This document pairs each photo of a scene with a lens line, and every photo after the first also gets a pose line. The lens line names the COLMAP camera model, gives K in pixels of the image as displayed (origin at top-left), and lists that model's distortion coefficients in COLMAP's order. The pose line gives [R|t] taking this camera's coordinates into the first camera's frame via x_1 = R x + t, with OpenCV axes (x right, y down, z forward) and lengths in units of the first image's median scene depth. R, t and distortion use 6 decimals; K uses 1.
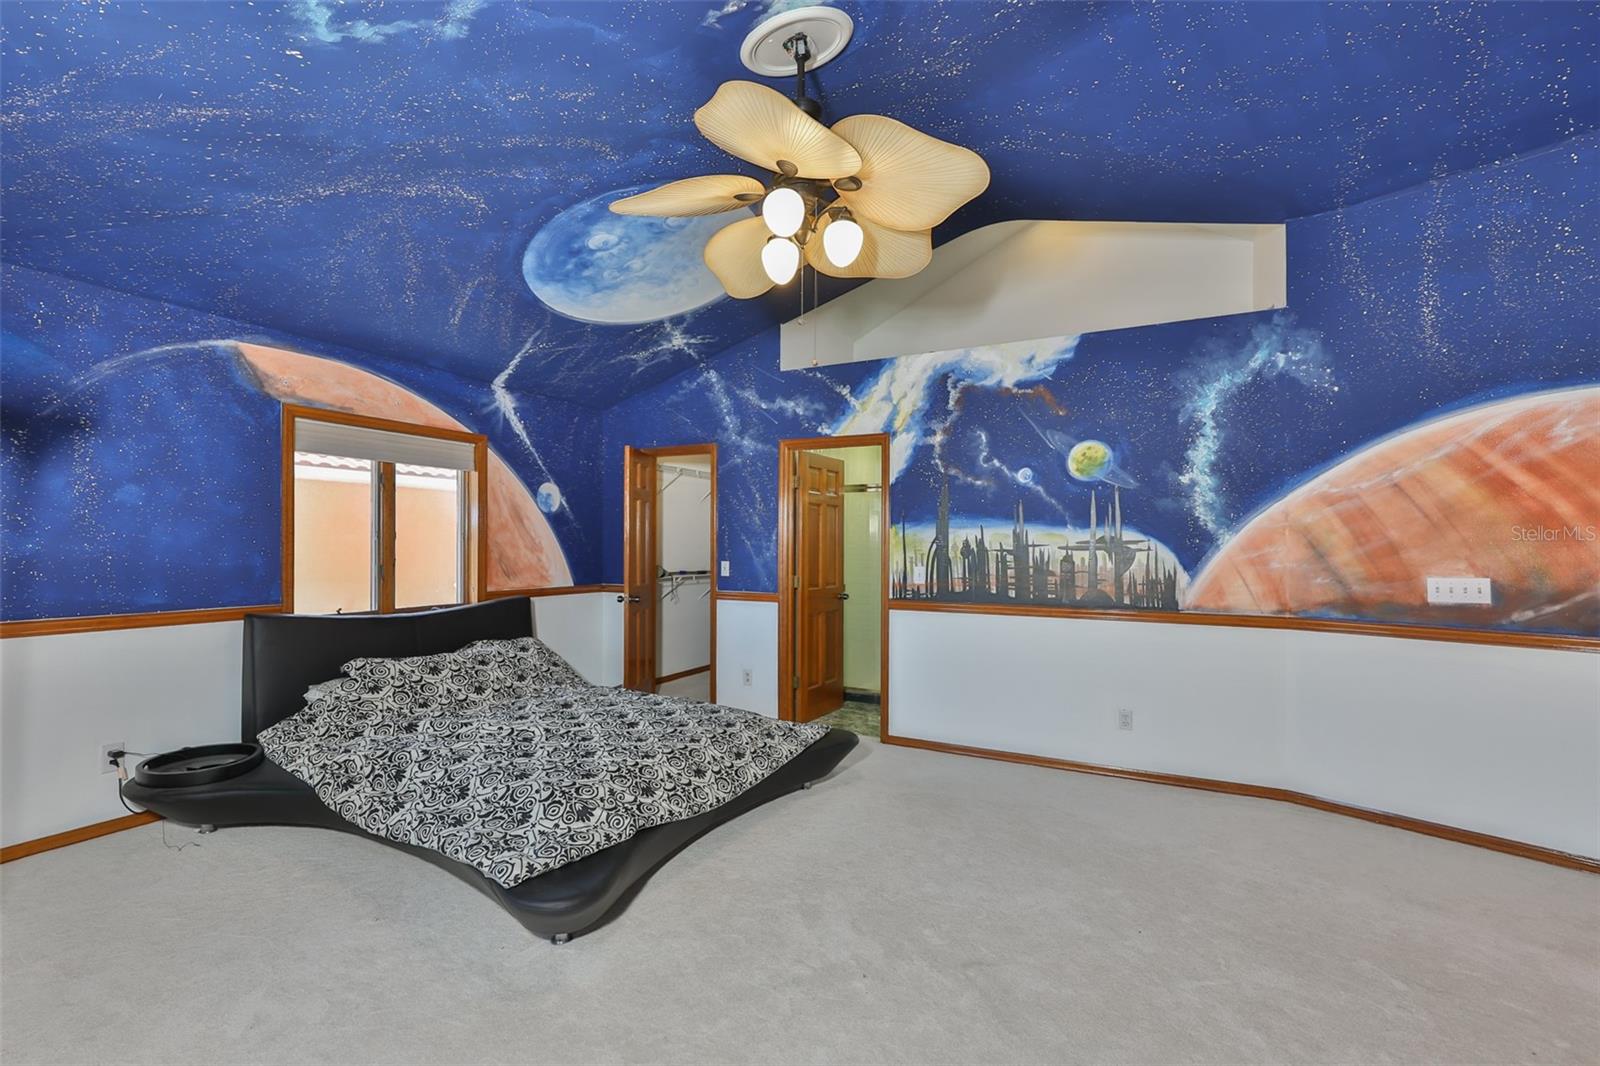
lens RADIAL K [[708.0, 0, 793.2], [0, 708.0, 540.8], [0, 0, 1]] dist [-0.011918, -0.000593]
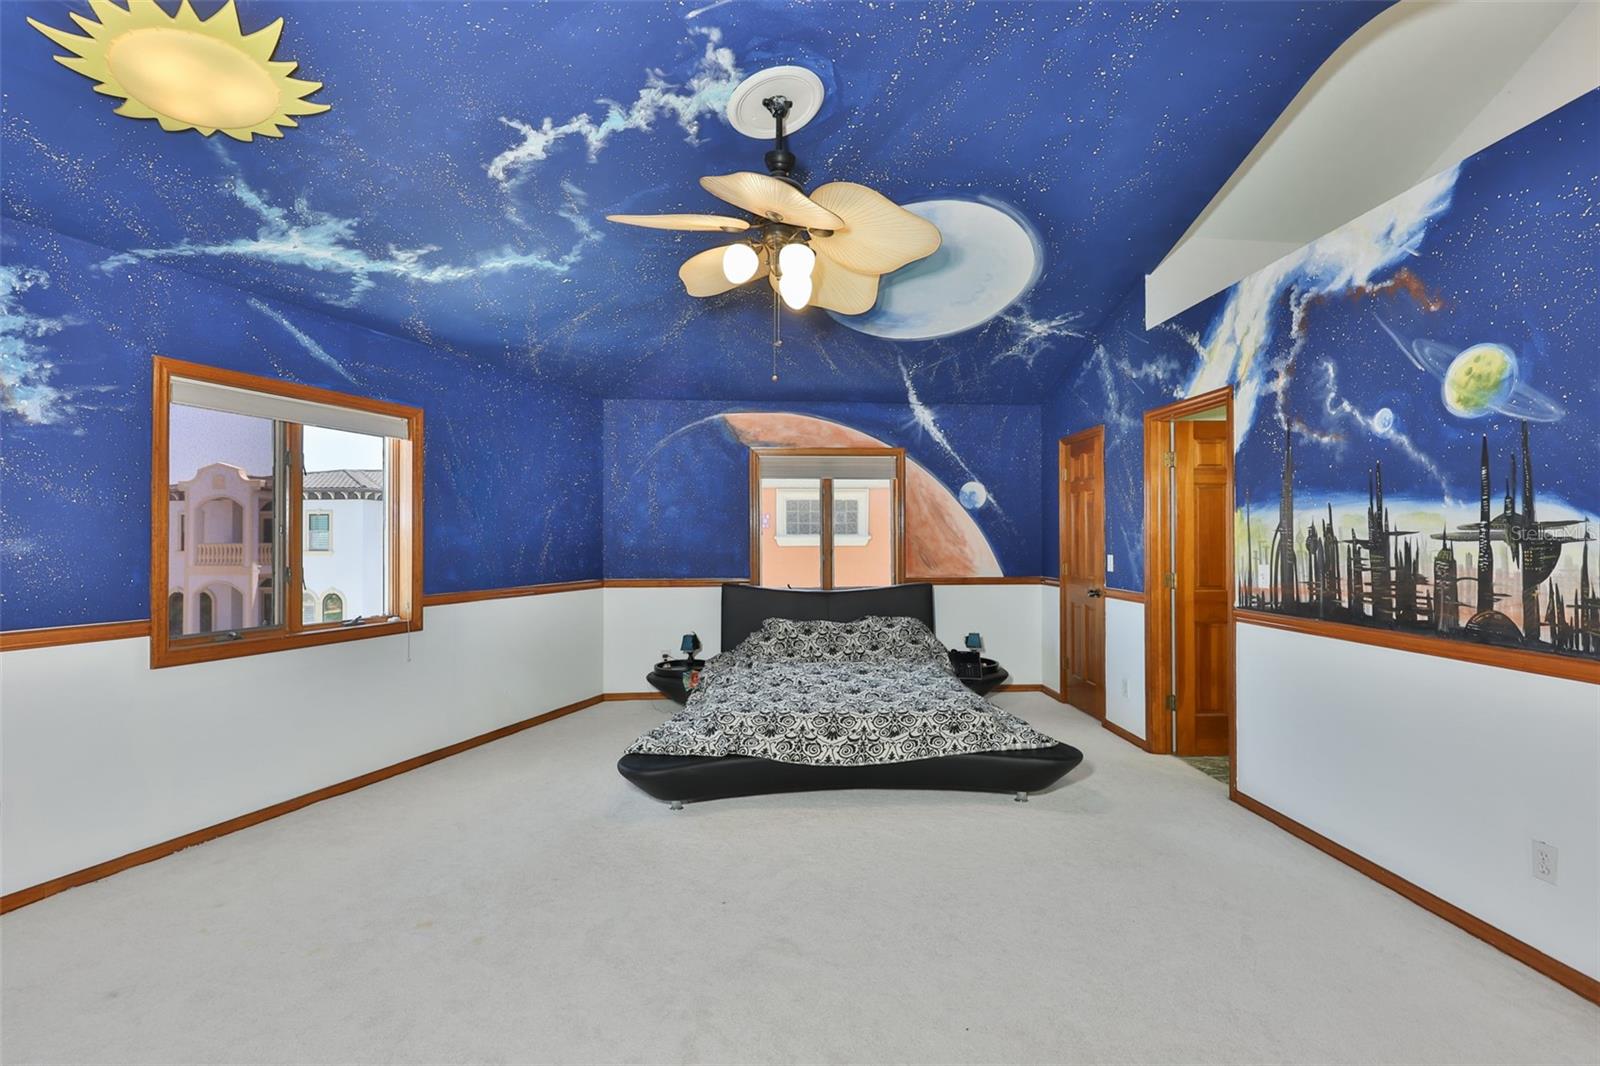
lens RADIAL K [[708.0, 0, 790.8], [0, 708.0, 534.9], [0, 0, 1]] dist [-0.011918, -0.000593]
pose [[0.532908, -0.012127, -0.846086, 0.536926], [0.012602, 0.999900, -0.006394, 0.004858], [0.846079, -0.007255, 0.533008, 0.216511]]
